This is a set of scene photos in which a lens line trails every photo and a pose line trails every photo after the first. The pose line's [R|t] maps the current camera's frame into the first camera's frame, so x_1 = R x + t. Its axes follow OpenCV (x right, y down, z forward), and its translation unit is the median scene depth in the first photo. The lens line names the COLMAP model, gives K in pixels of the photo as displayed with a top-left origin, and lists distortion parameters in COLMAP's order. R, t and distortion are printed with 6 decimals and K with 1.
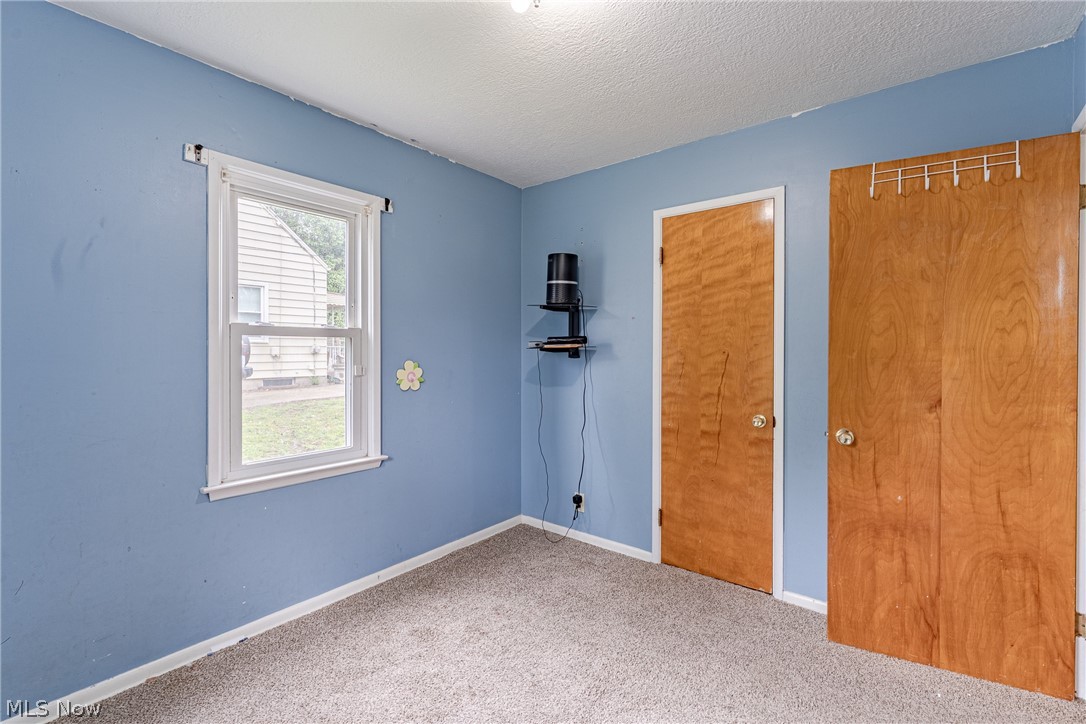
lens RADIAL K [[476.0, 0, 542.1], [0, 476.0, 356.2], [0, 0, 1]] dist [-0.000505, -0.000183]
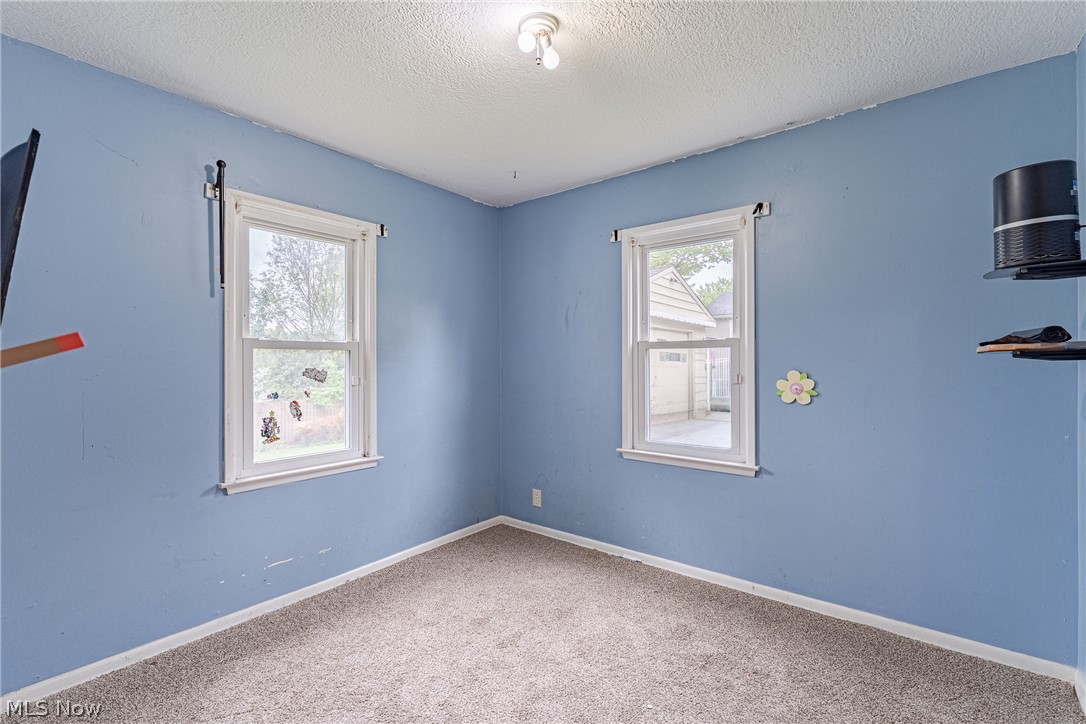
lens RADIAL K [[478.7, 0, 546.9], [0, 478.7, 365.1], [0, 0, 1]] dist [0.001005, 0.000028]
pose [[0.016209, 0.005718, -0.999852, 0.648789], [-0.002320, 0.999981, 0.005681, -0.004369], [0.999866, 0.002228, 0.016222, 0.557957]]
